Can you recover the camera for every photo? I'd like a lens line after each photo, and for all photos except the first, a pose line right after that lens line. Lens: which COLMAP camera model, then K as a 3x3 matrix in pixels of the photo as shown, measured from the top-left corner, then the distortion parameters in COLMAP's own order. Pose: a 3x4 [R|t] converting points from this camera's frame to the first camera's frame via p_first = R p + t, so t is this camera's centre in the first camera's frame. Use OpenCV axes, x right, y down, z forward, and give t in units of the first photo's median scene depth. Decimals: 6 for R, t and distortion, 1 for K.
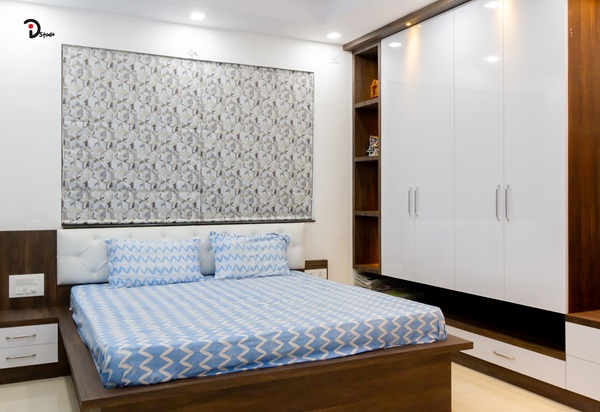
lens RADIAL K [[560.3, 0, 299.7], [0, 560.3, 204.1], [0, 0, 1]] dist [-0.013626, 0.000000]
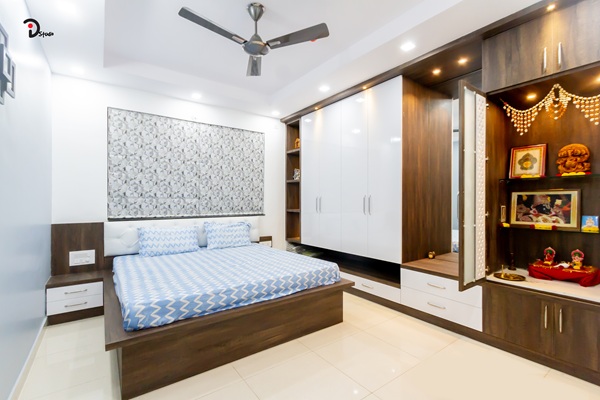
lens RADIAL K [[279.1, 0, 302.5], [0, 279.1, 201.8], [0, 0, 1]] dist [-0.001325, -0.000248]
pose [[0.985733, -0.000342, 0.168314, -0.006973], [0.002233, 0.999936, -0.011047, -0.002290], [-0.168299, 0.011266, 0.985672, 0.112186]]
